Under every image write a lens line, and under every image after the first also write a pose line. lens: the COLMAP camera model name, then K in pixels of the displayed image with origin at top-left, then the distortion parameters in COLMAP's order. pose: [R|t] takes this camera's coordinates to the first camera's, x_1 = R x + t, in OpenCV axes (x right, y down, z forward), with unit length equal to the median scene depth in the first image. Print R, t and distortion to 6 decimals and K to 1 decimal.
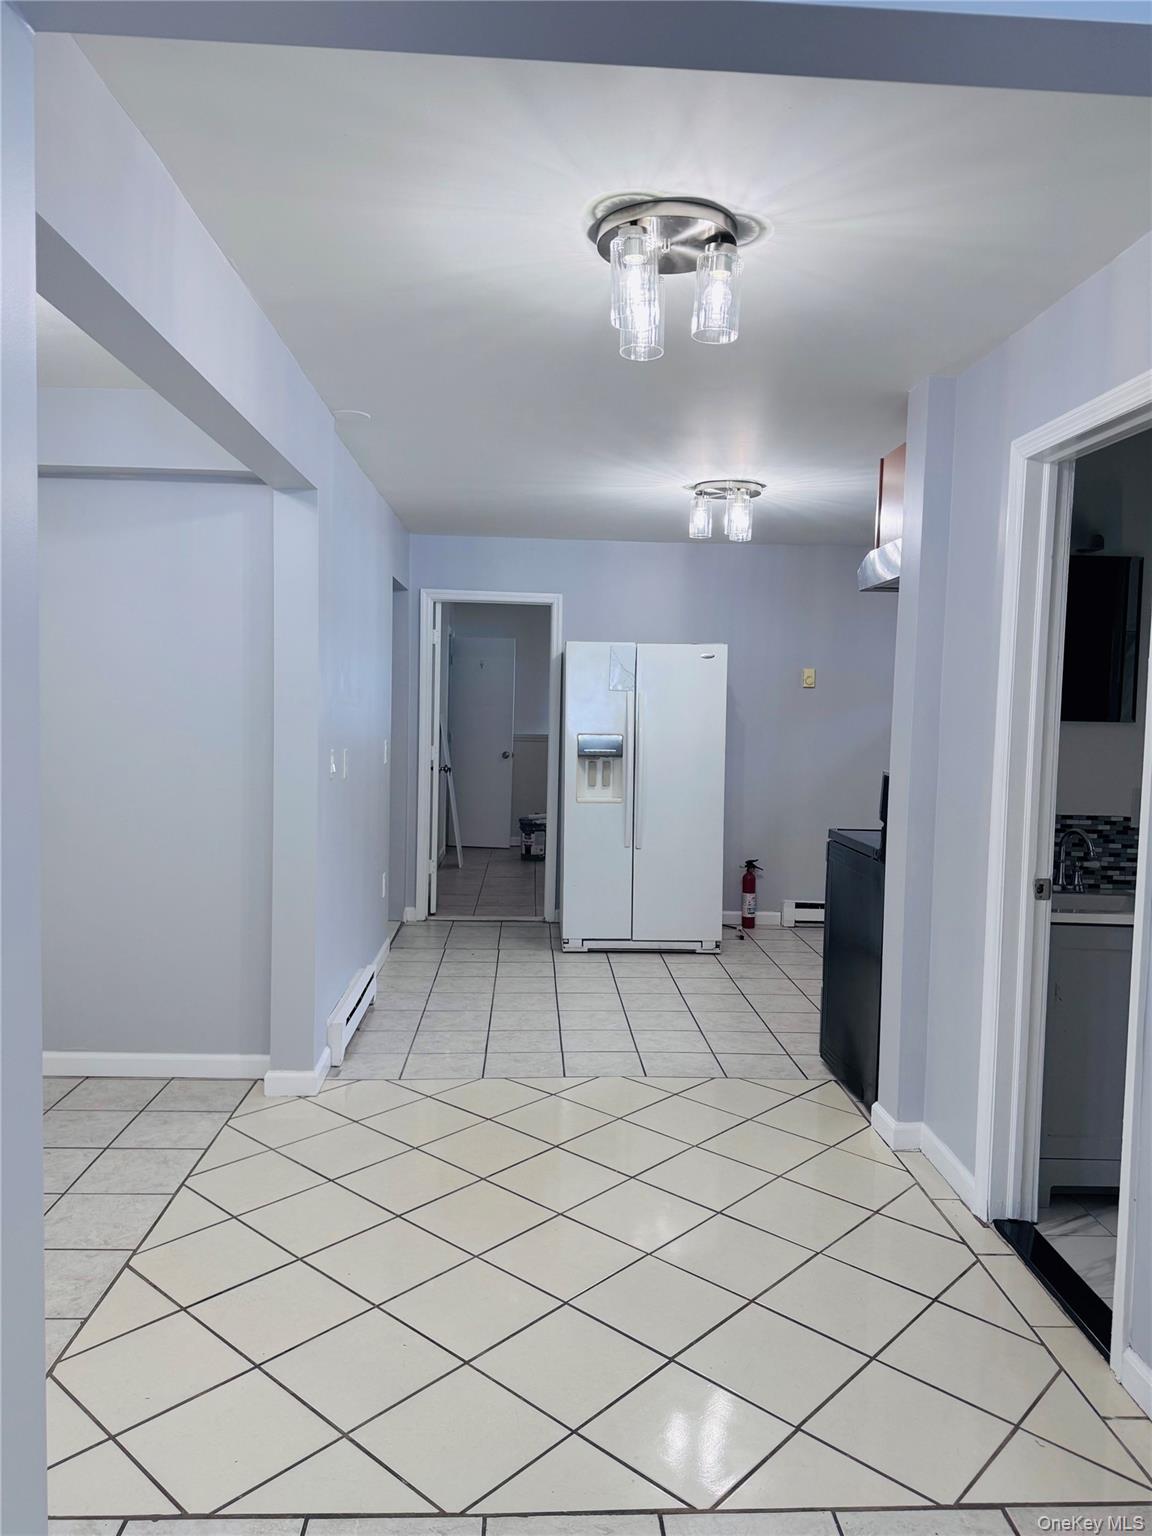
lens RADIAL K [[1080.8, 0, 576.0], [0, 1080.8, 768.0], [0, 0, 1]] dist [0.157027, -0.281721]
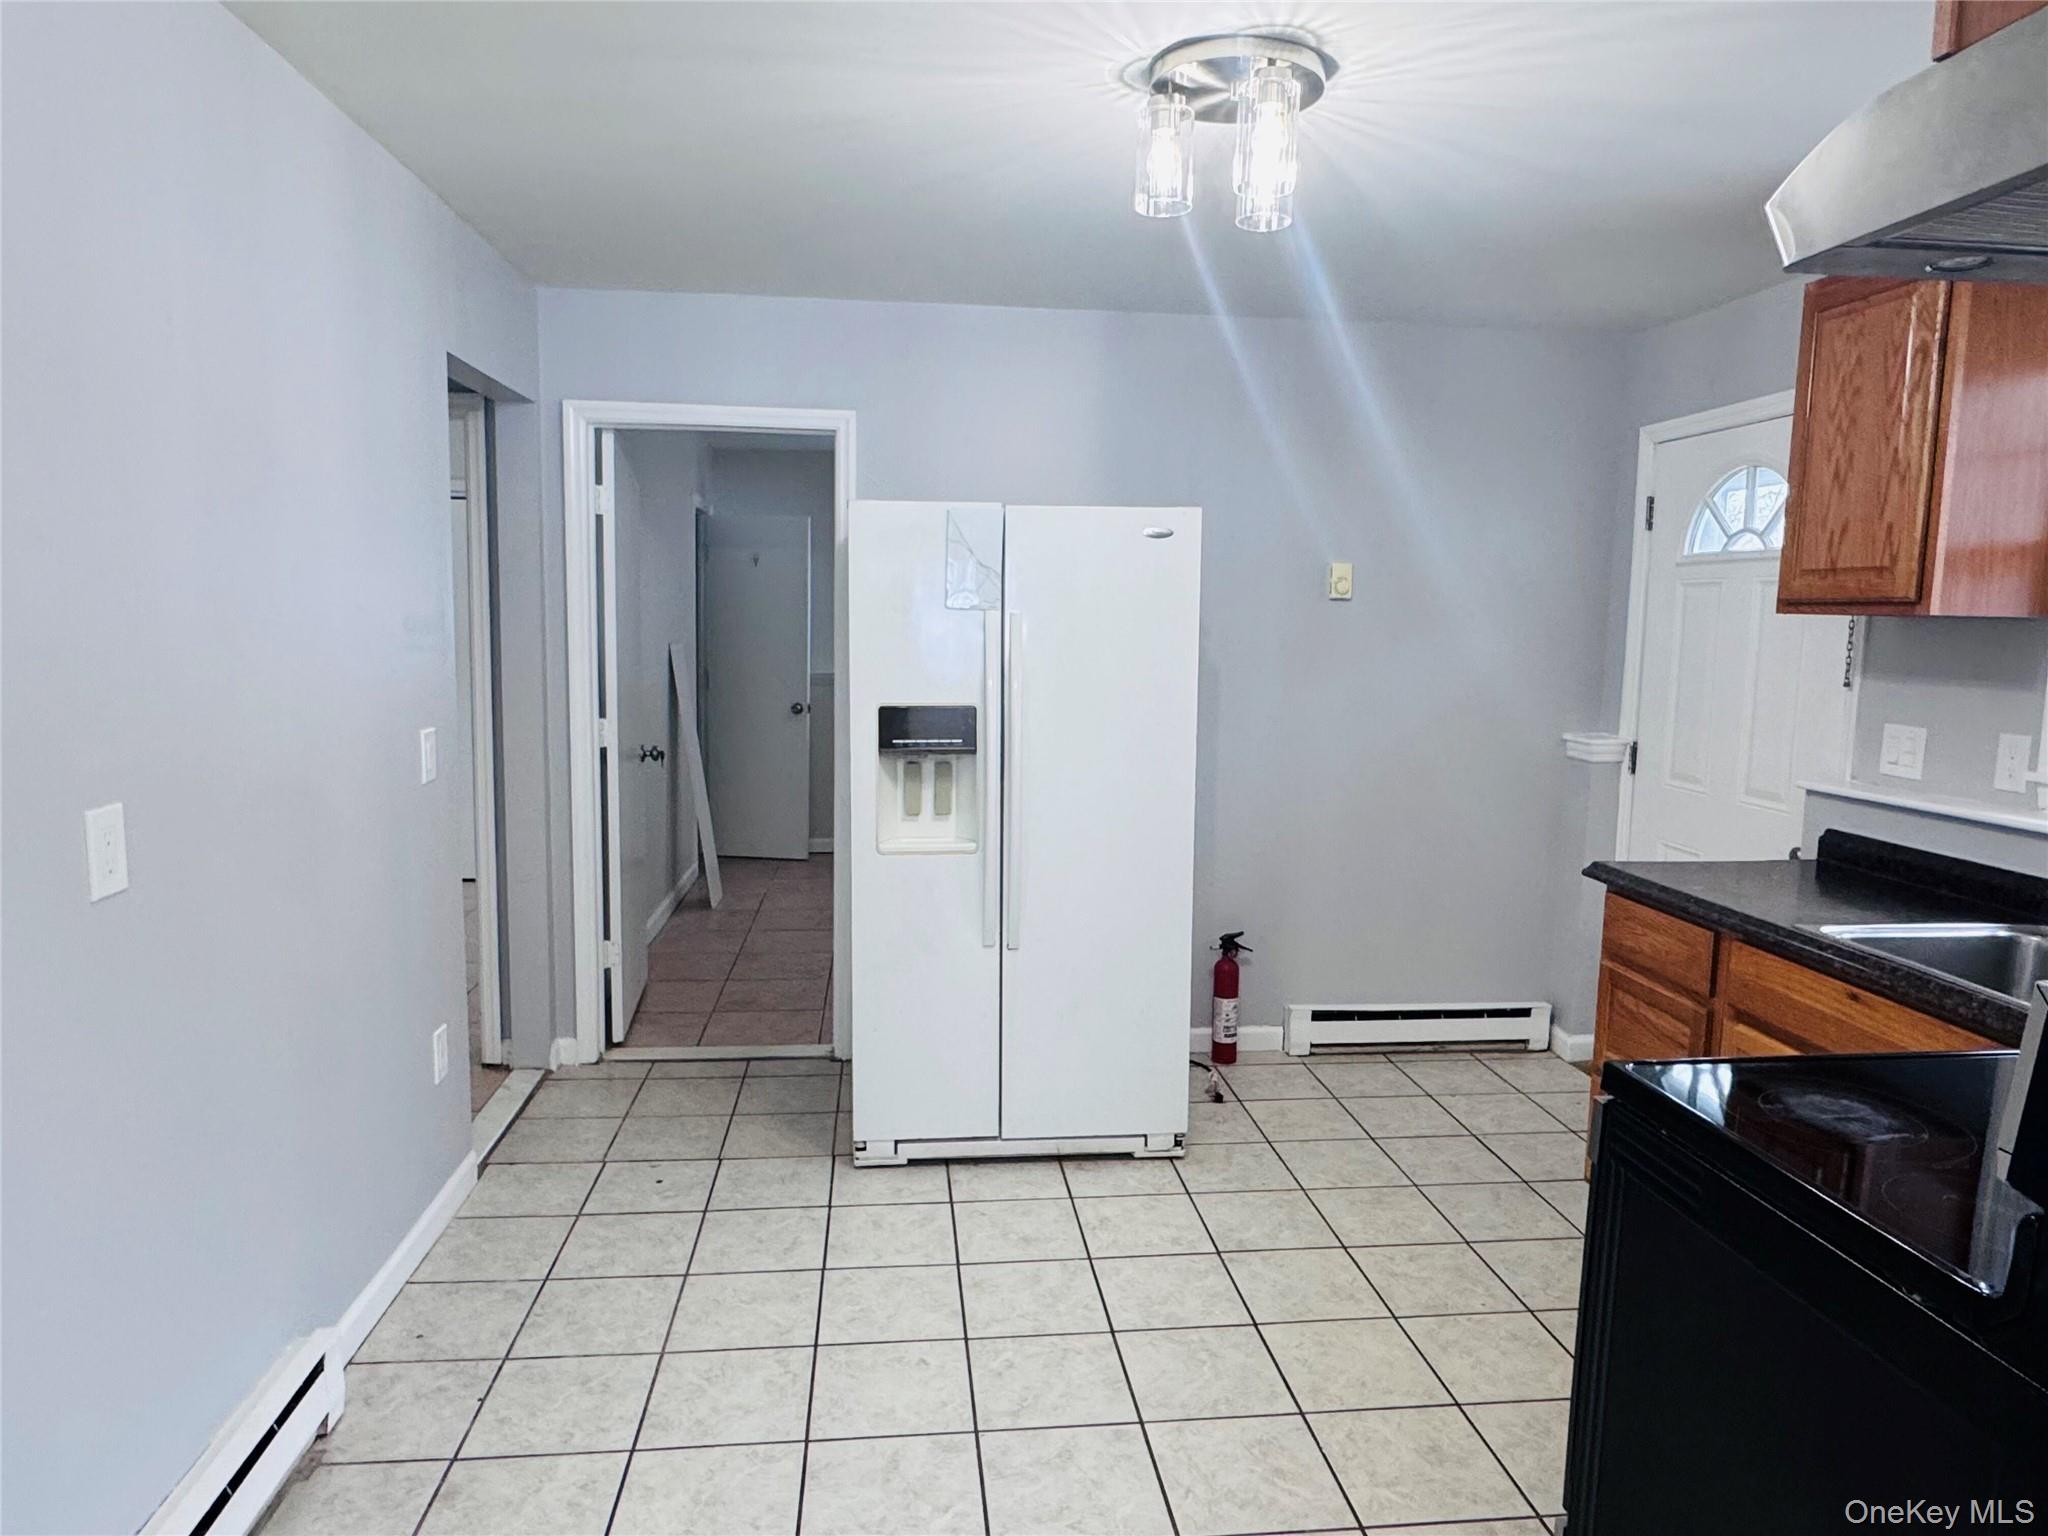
lens RADIAL K [[1288.1, 0, 1017.5], [0, 1288.1, 760.8], [0, 0, 1]] dist [-0.001552, -0.000254]
pose [[0.998354, -0.011776, 0.056137, 0.029321], [0.008615, 0.998381, 0.056225, -0.037563], [-0.056708, -0.055649, 0.996839, 0.448018]]
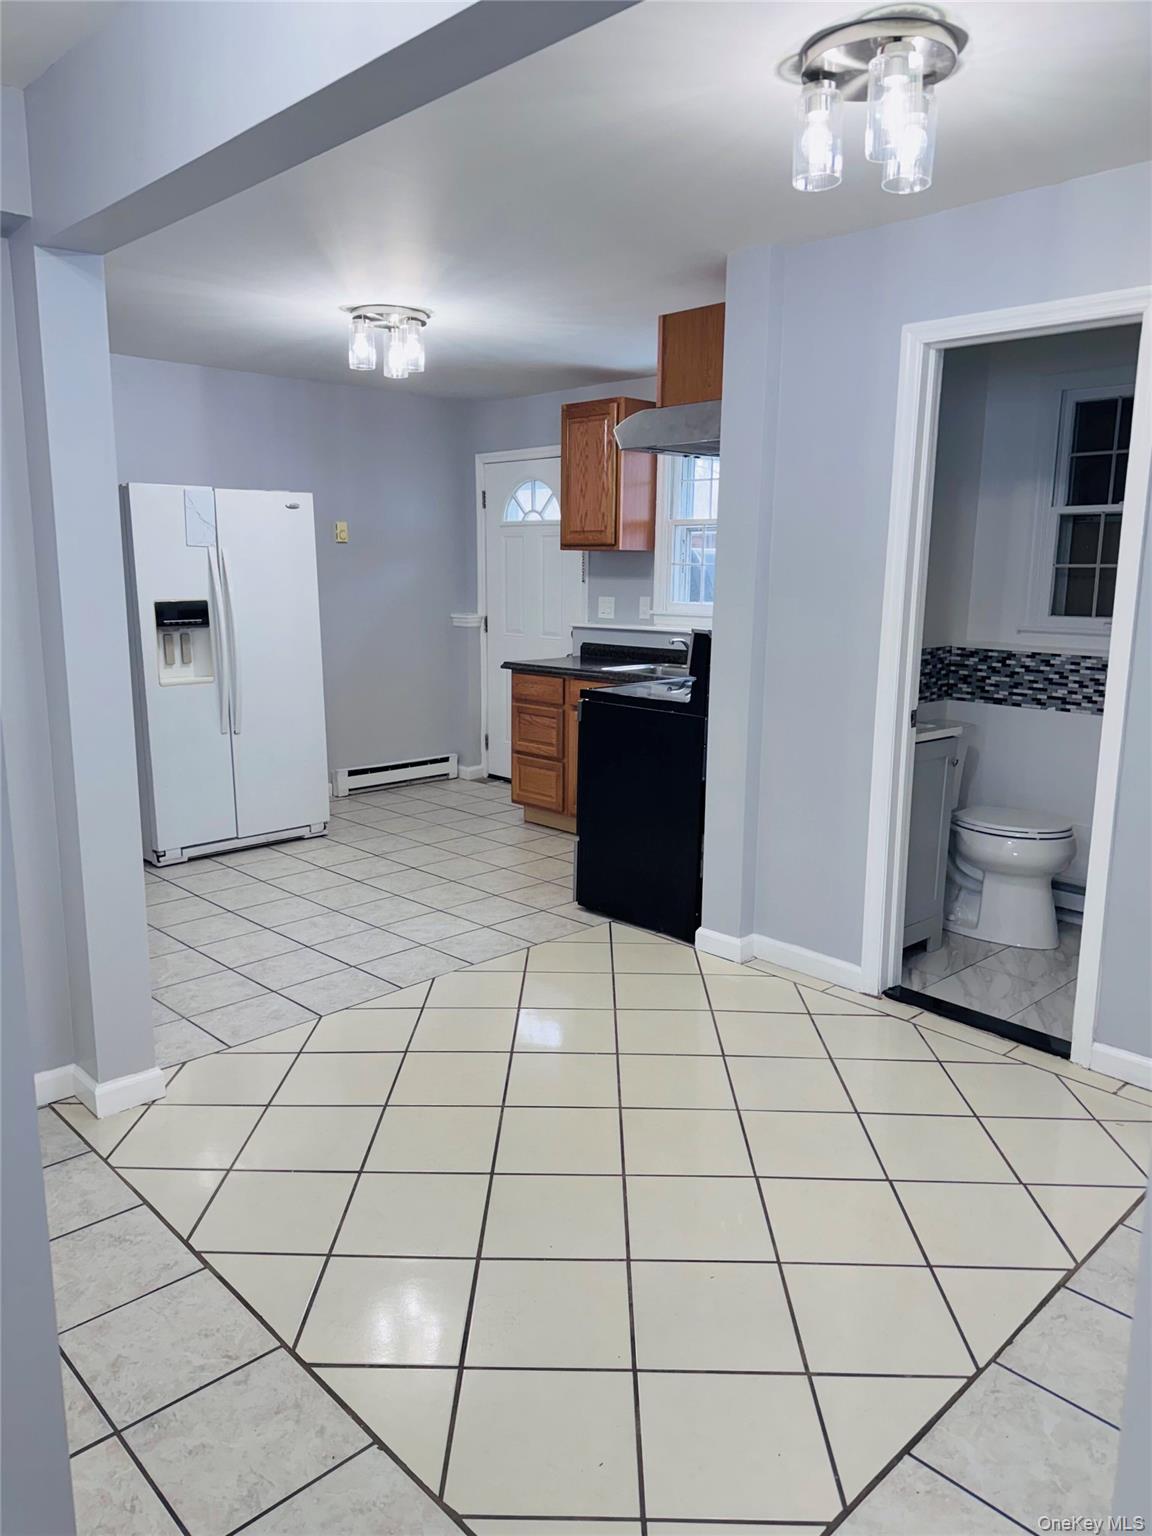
lens RADIAL K [[1080.8, 0, 576.0], [0, 1080.8, 768.0], [0, 0, 1]] dist [0.157027, -0.281721]
pose [[0.751450, -0.137799, 0.645239, -0.305407], [0.049765, 0.986999, 0.152829, -0.018415], [-0.657910, -0.082733, 0.748538, 0.164304]]
